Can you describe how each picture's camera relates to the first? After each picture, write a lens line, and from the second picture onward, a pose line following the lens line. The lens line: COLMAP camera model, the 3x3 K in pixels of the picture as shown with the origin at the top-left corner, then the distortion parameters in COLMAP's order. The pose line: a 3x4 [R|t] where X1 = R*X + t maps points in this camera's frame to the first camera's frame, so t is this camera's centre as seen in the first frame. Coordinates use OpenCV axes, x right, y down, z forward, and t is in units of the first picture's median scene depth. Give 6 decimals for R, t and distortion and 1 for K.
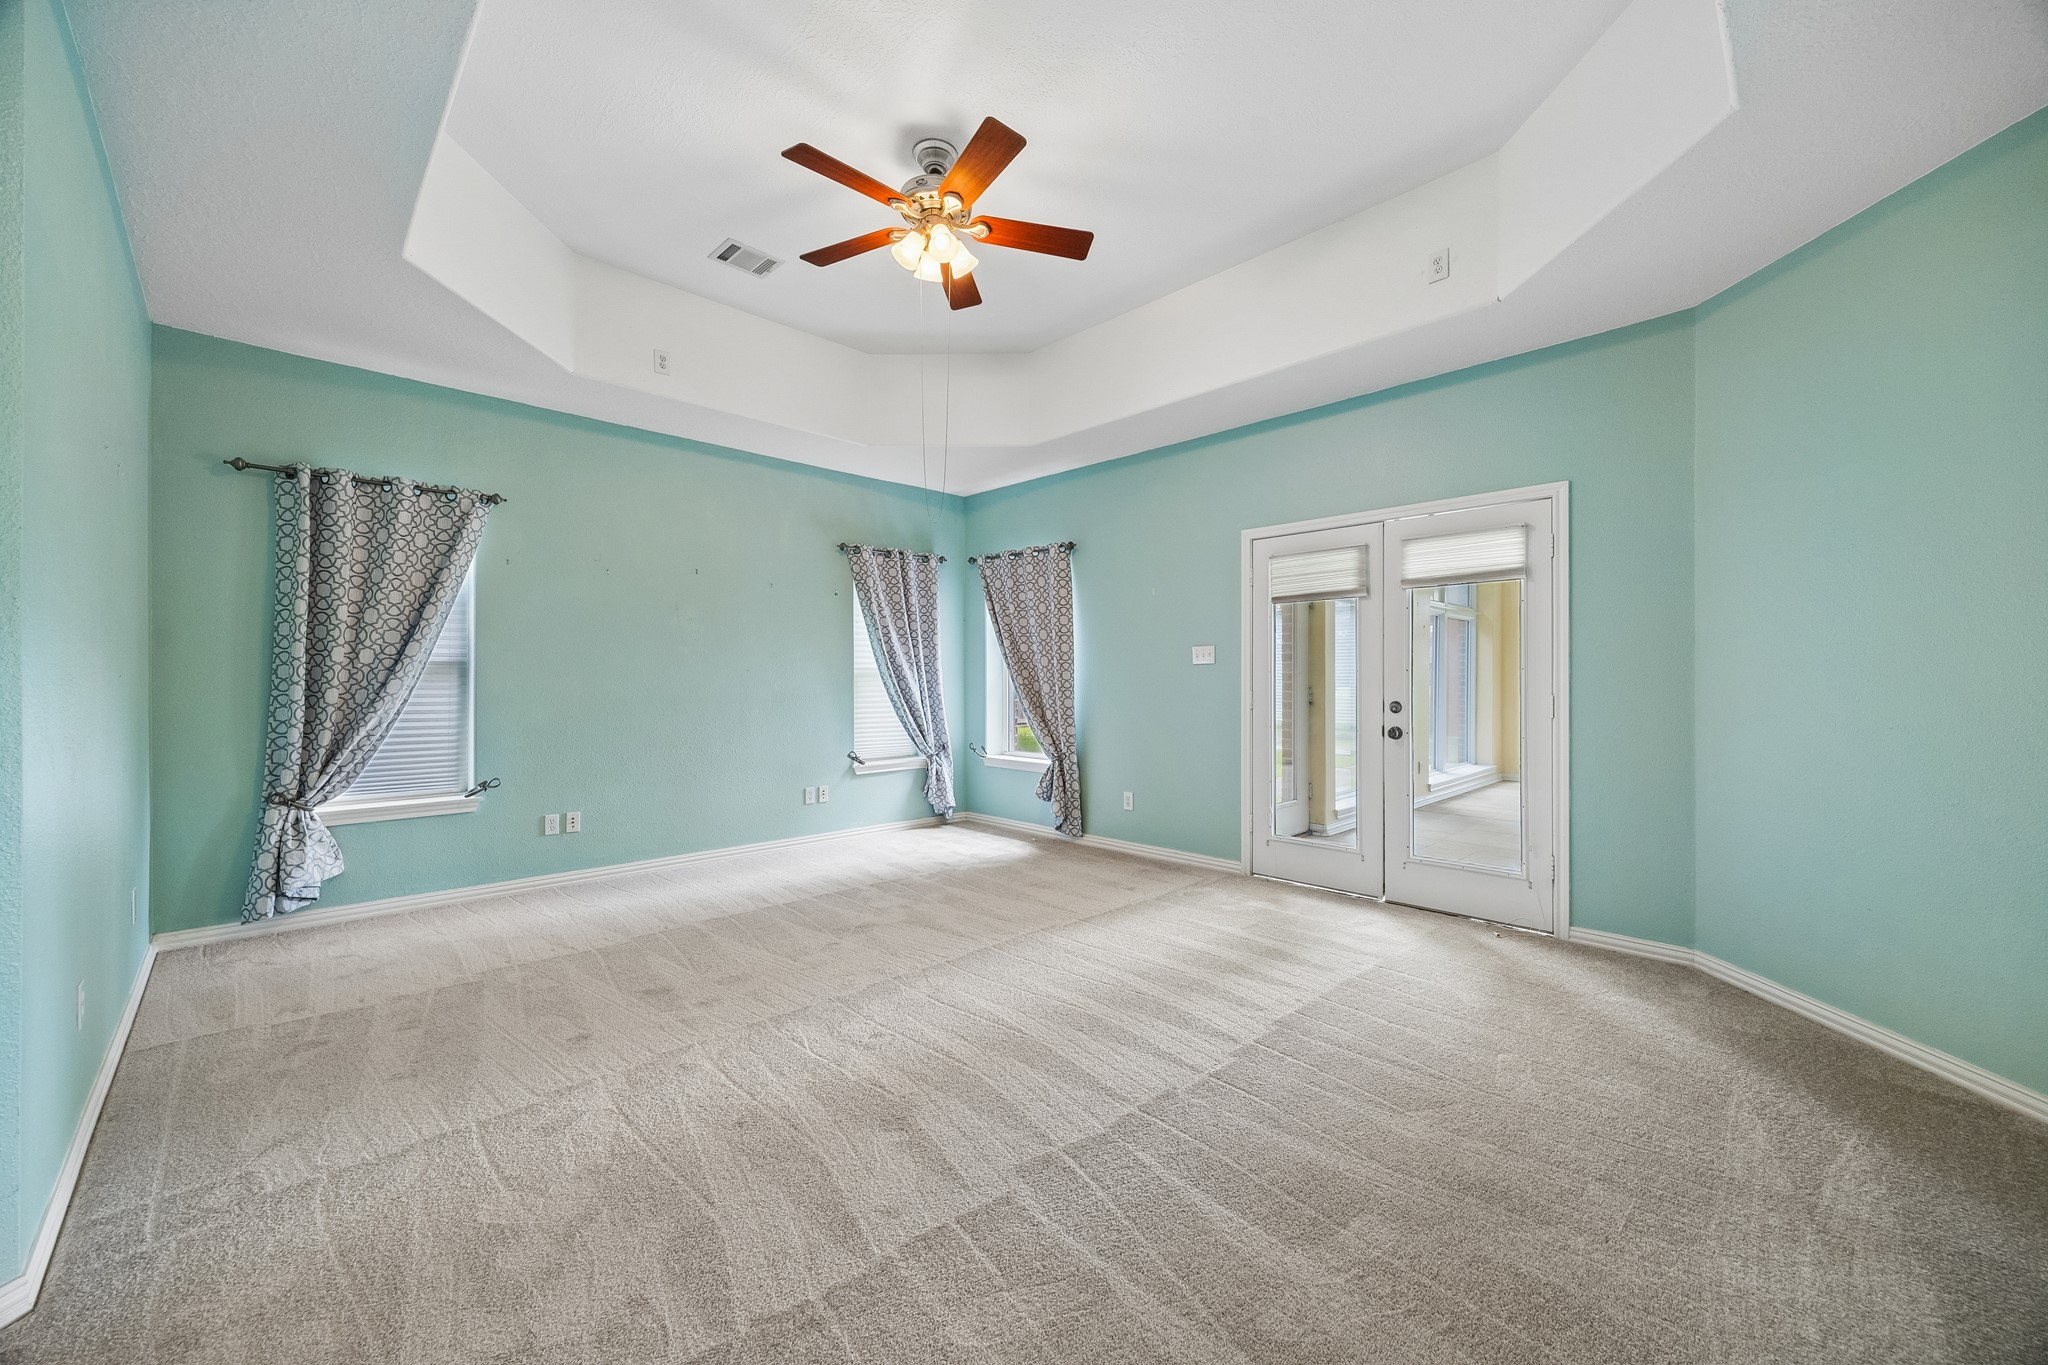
lens RADIAL K [[787.9, 0, 1028.3], [0, 787.9, 684.6], [0, 0, 1]] dist [0.001113, -0.000248]
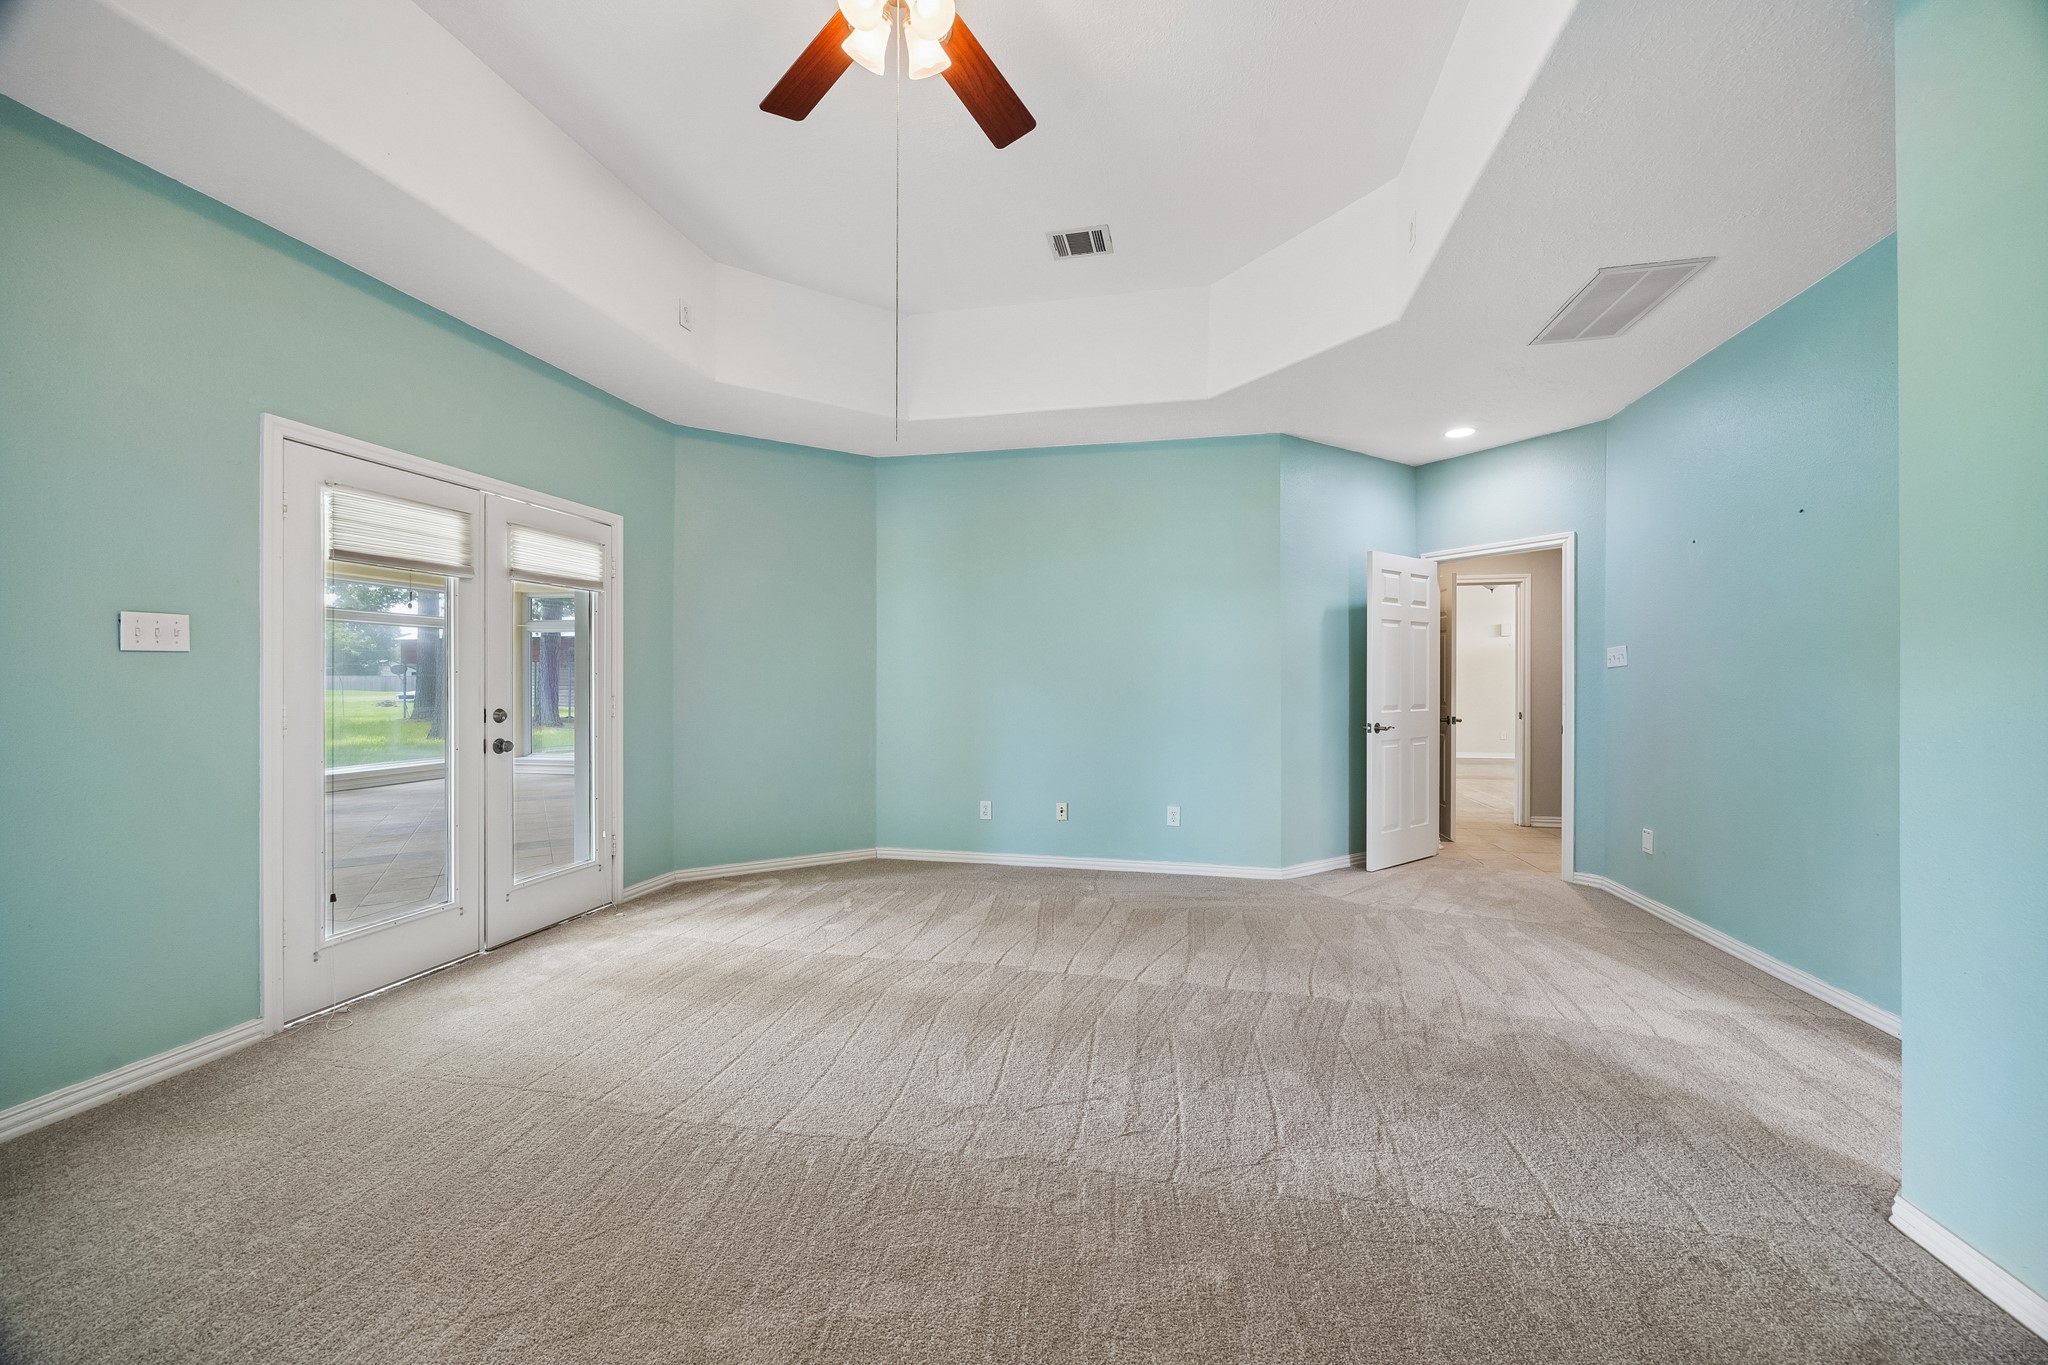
lens RADIAL K [[787.9, 0, 1026.7], [0, 787.9, 679.4], [0, 0, 1]] dist [0.001113, -0.000248]
pose [[-0.561431, 0.000112, 0.827523, -0.555595], [0.001268, 0.999999, 0.000725, -0.010341], [-0.827522, 0.001456, -0.561431, 0.998496]]
